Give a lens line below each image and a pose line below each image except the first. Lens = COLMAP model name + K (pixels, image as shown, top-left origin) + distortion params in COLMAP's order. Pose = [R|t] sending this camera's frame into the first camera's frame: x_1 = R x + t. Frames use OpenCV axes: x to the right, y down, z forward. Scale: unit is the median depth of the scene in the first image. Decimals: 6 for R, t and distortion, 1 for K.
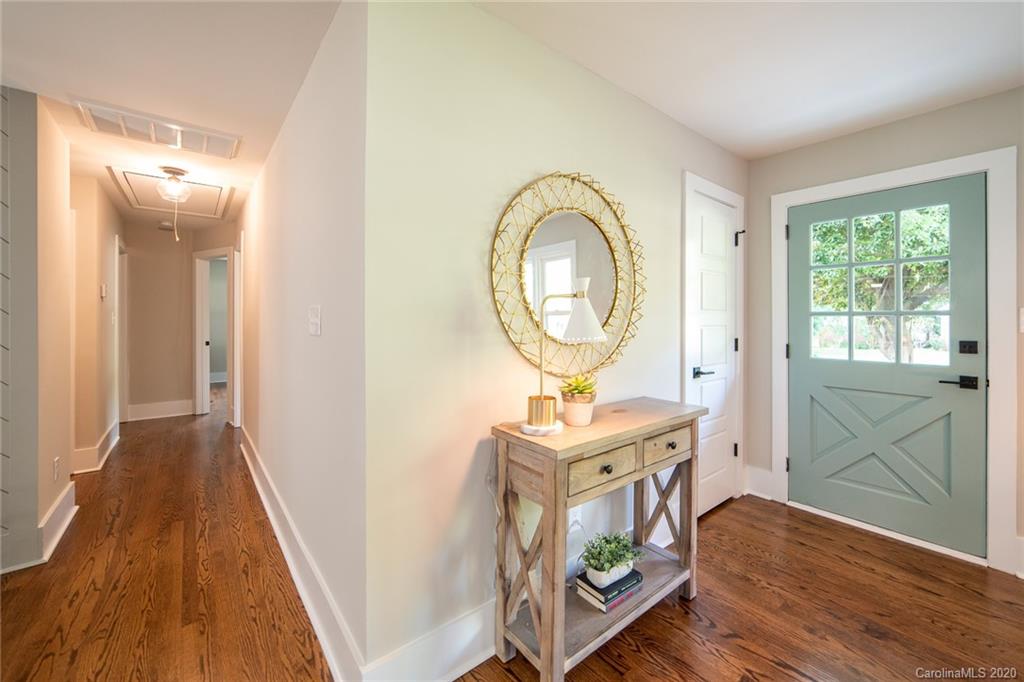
lens RADIAL K [[426.6, 0, 536.1], [0, 426.6, 318.9], [0, 0, 1]] dist [-0.000365, 0.000281]
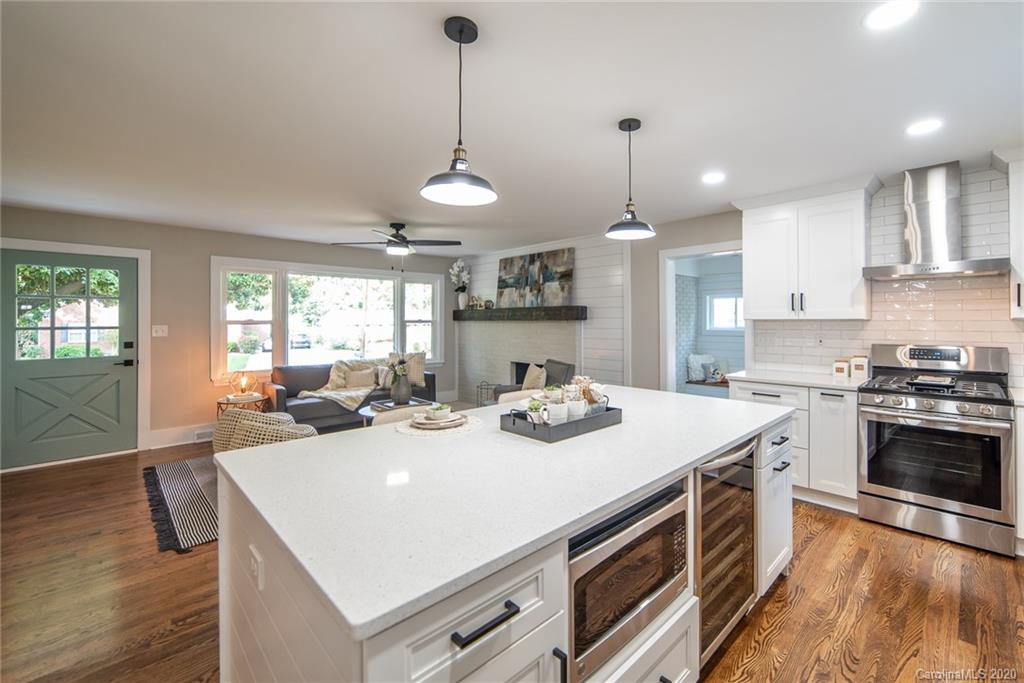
lens RADIAL K [[426.6, 0, 536.1], [0, 426.6, 319.4], [0, 0, 1]] dist [-0.000365, 0.000281]
pose [[-0.057354, 0.006811, 0.998331, -1.047735], [0.003402, 0.999972, -0.006627, -0.032483], [-0.998348, 0.003016, -0.057375, -0.756833]]
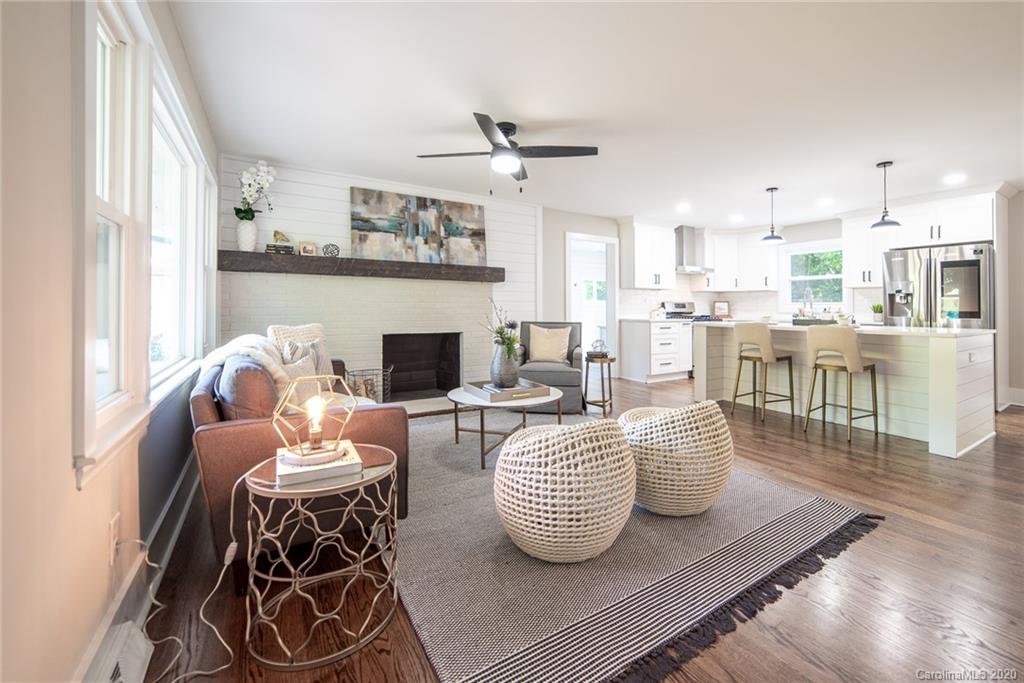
lens RADIAL K [[442.6, 0, 542.2], [0, 442.6, 296.8], [0, 0, 1]] dist [-0.001232, 0.000012]
pose [[-0.992933, 0.002043, 0.118657, 0.669837], [-0.001130, 0.999644, -0.026672, 0.094056], [-0.118669, -0.026618, -0.992577, 1.143712]]
